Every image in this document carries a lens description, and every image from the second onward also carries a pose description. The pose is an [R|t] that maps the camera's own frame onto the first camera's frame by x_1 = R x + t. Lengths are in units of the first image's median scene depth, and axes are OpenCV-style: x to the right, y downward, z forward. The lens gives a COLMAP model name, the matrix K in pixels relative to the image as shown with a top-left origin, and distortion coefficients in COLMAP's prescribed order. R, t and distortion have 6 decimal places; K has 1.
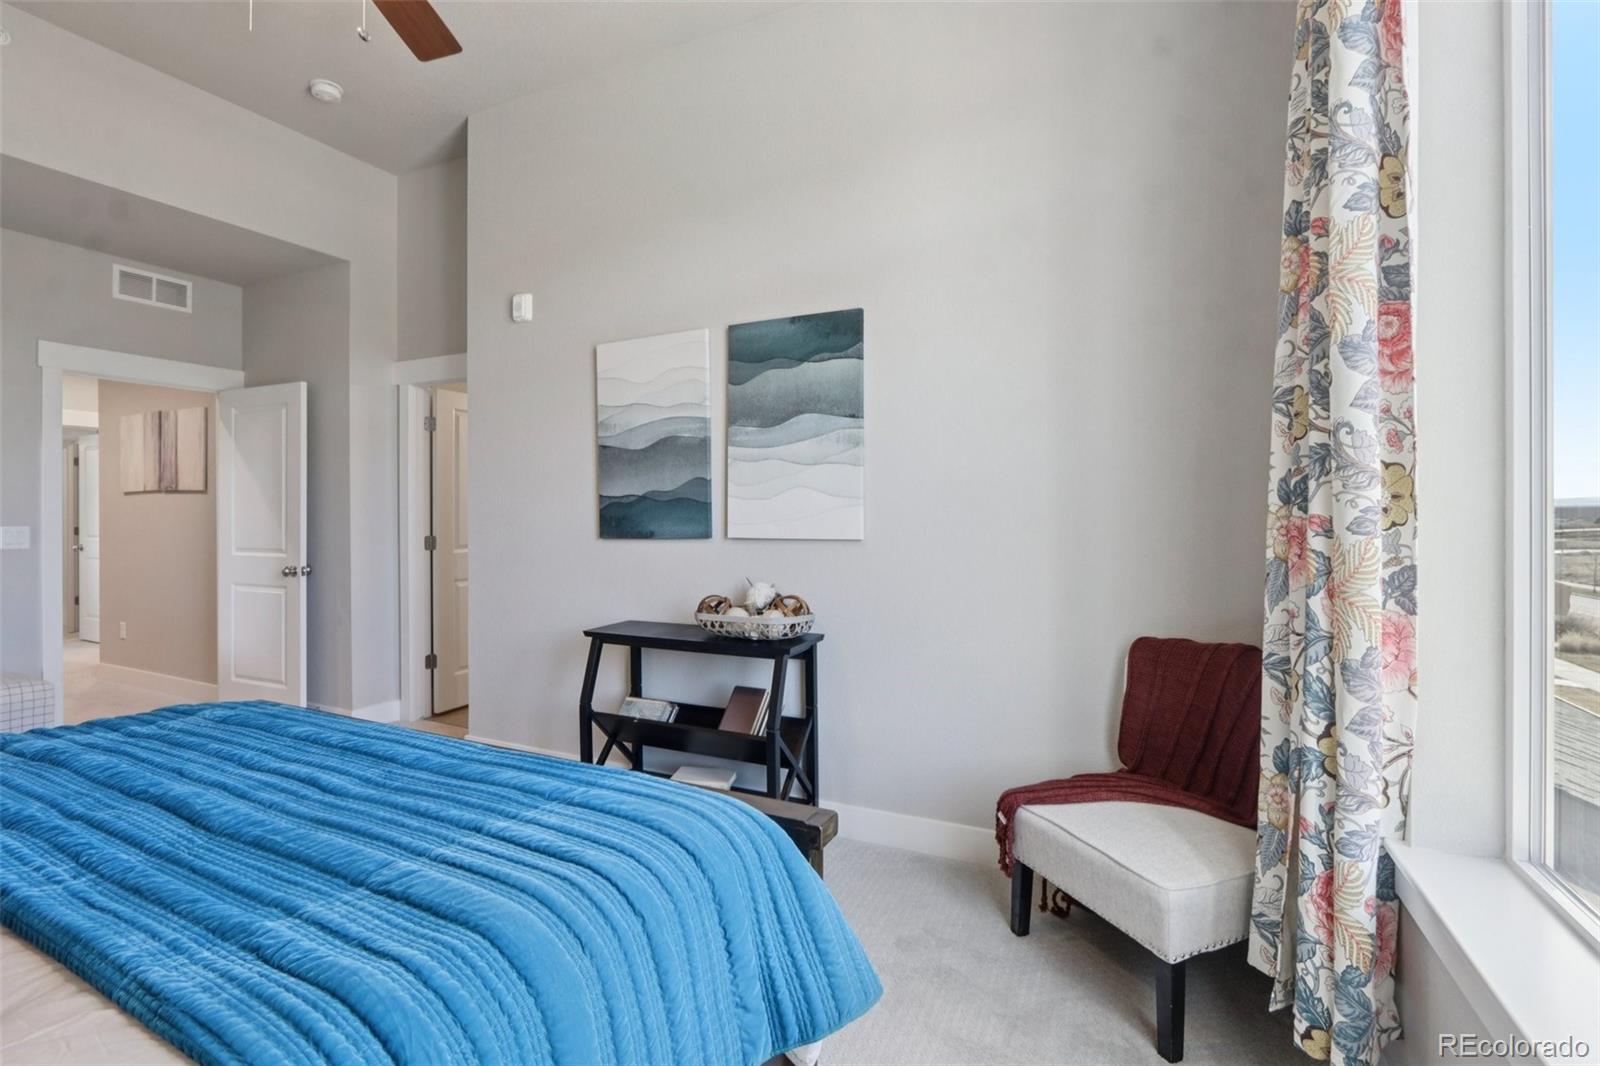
lens RADIAL K [[744.0, 0, 783.1], [0, 744.0, 512.3], [0, 0, 1]] dist [-0.024315, 0.007910]
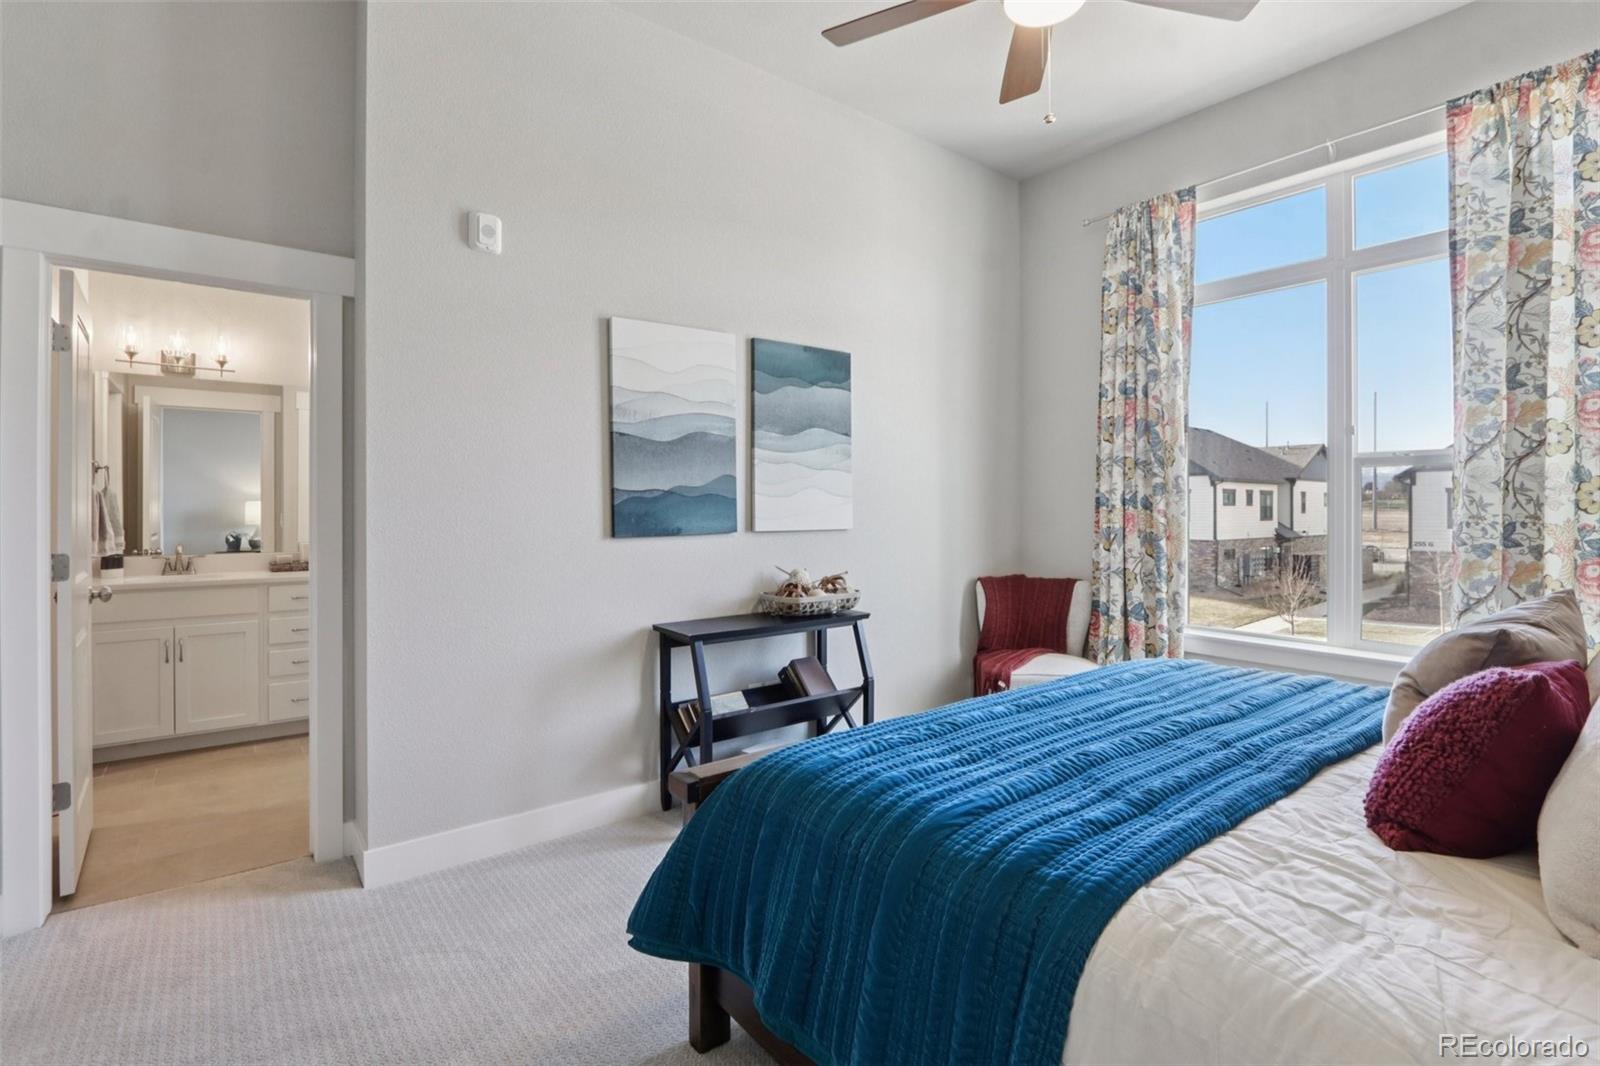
lens RADIAL K [[744.0, 0, 783.1], [0, 744.0, 512.3], [0, 0, 1]] dist [-0.024315, 0.007910]
pose [[0.448086, -0.010158, 0.893933, -1.027155], [-0.003353, 0.999909, 0.013044, -0.007986], [-0.893984, -0.008842, 0.448012, 0.463312]]
